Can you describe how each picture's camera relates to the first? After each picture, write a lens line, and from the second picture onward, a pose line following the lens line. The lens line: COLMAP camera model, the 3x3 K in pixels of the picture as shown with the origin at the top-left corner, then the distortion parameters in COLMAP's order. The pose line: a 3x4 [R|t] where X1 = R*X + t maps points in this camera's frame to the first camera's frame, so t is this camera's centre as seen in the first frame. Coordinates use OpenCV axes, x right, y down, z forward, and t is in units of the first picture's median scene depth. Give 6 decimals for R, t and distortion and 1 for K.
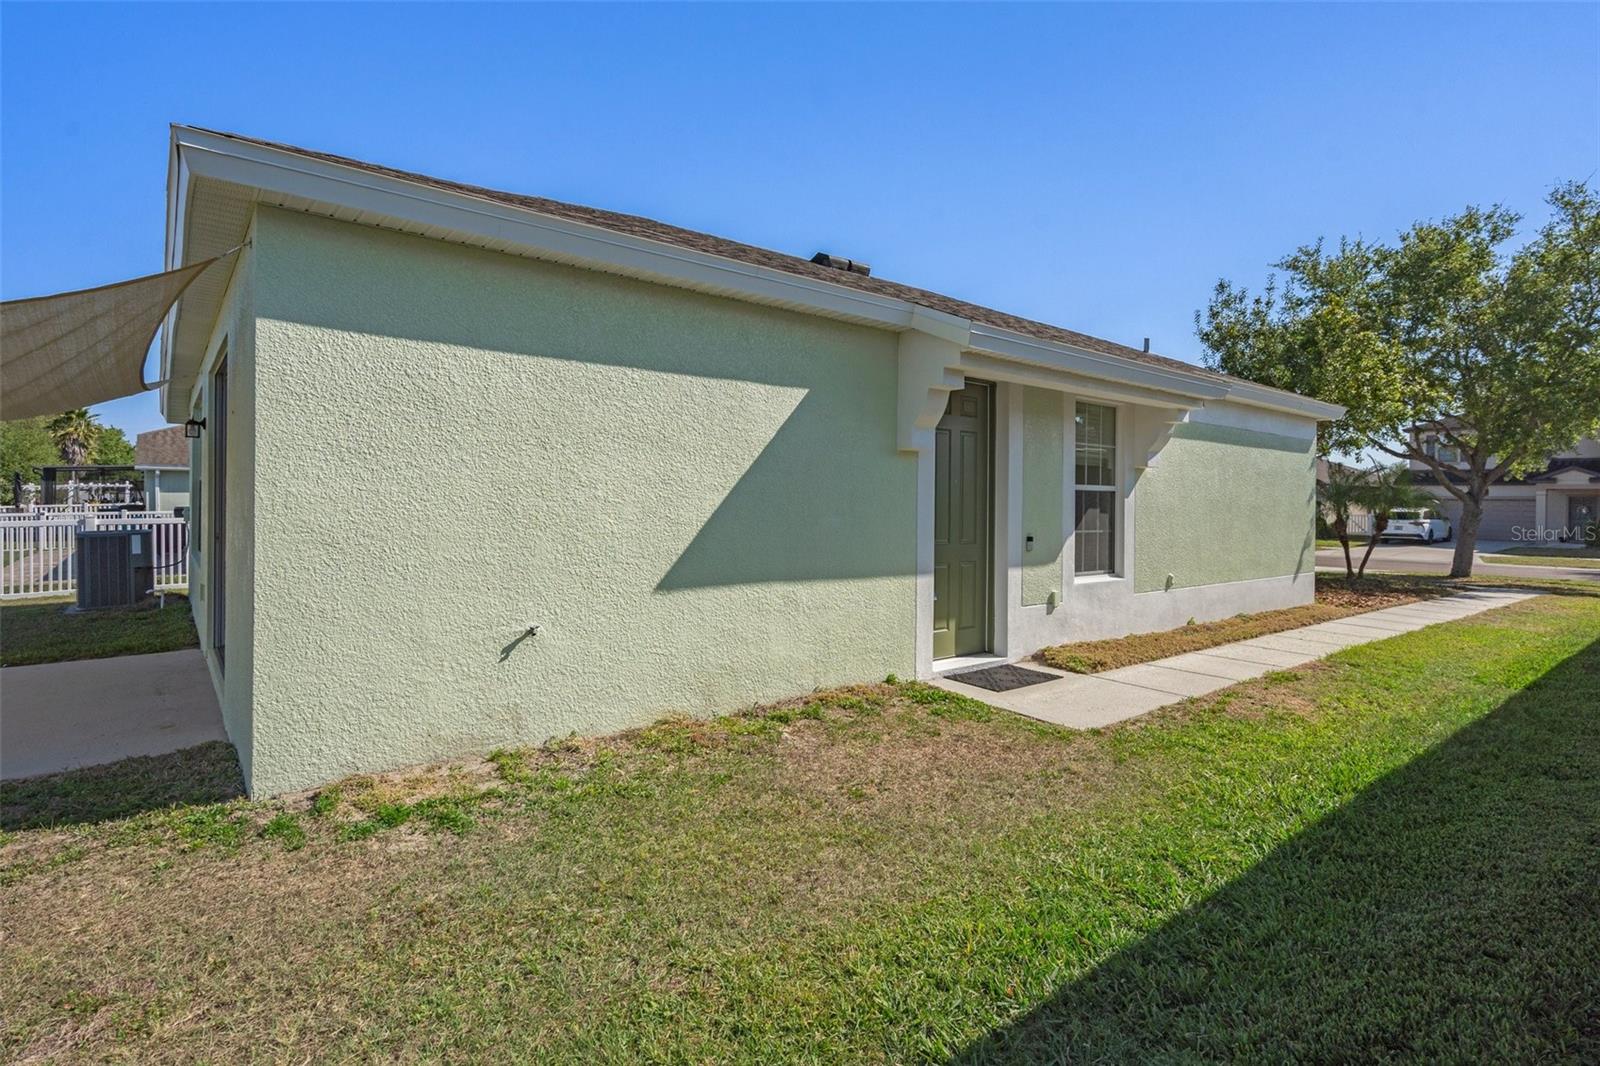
lens RADIAL K [[789.3, 0, 802.3], [0, 789.3, 520.4], [0, 0, 1]] dist [0.012315, -0.001003]
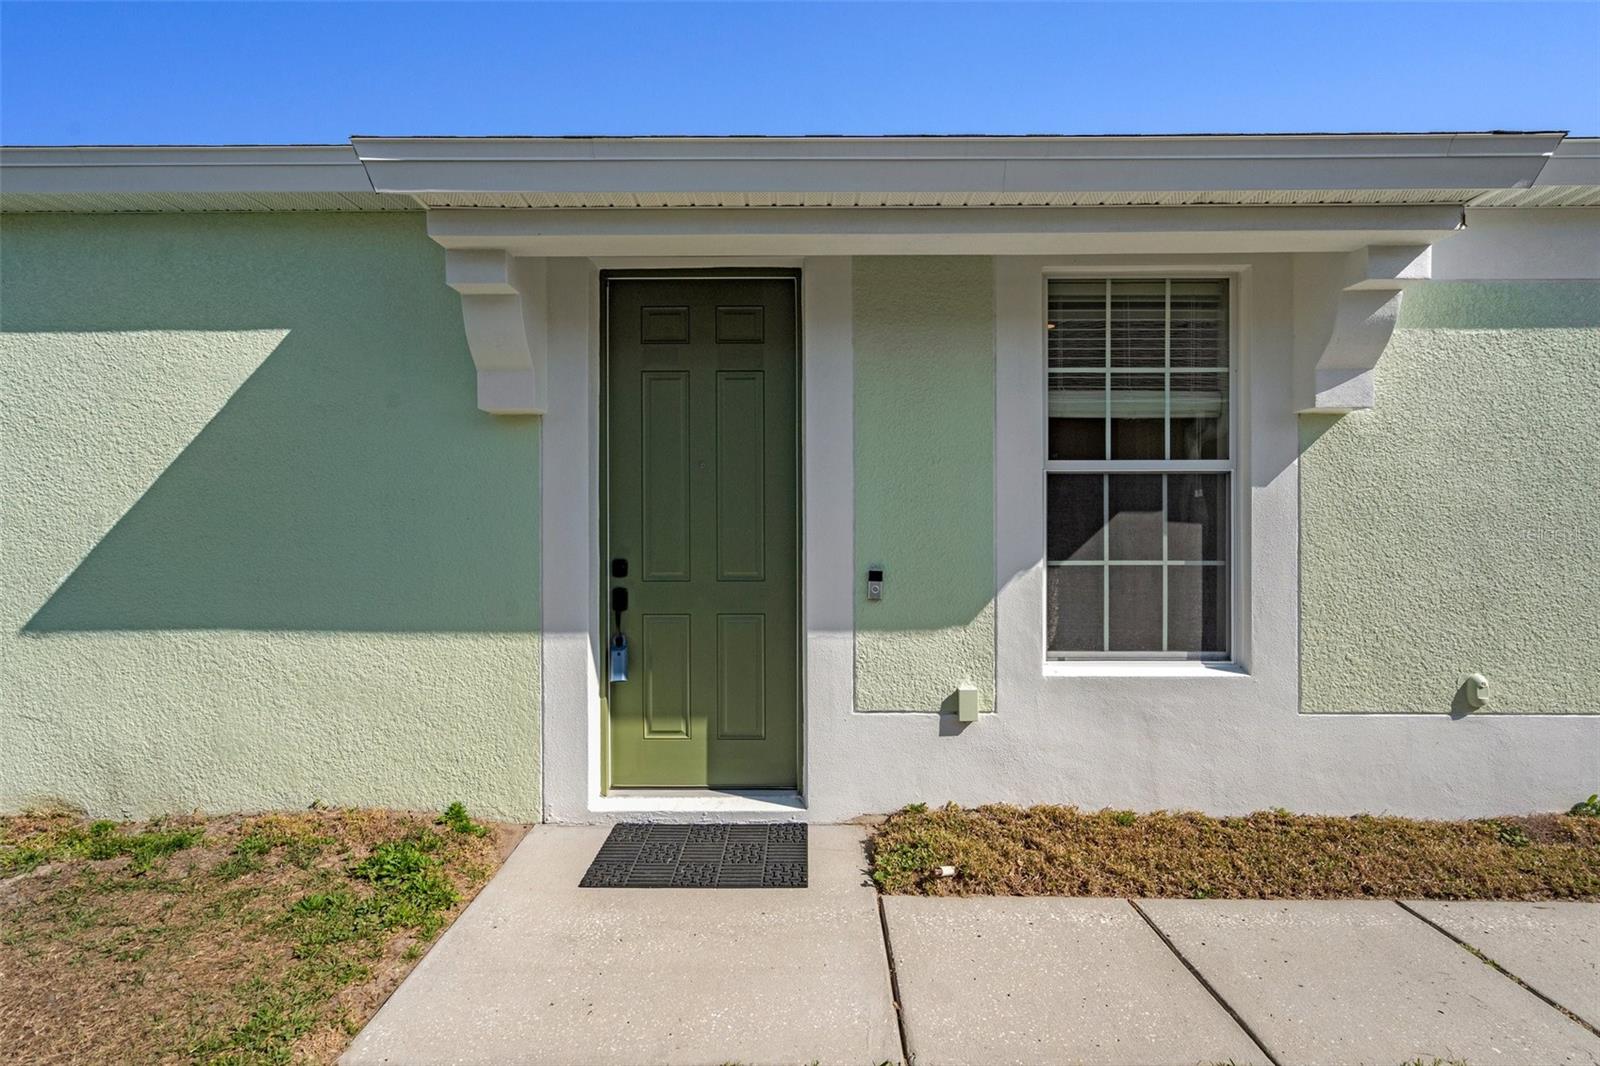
lens RADIAL K [[789.3, 0, 800.5], [0, 789.3, 526.6], [0, 0, 1]] dist [0.012315, -0.001003]
pose [[0.774050, -0.011447, -0.633021, 0.386616], [-0.002176, 0.999783, -0.020740, 0.002404], [0.633121, 0.017432, 0.773856, 0.407006]]
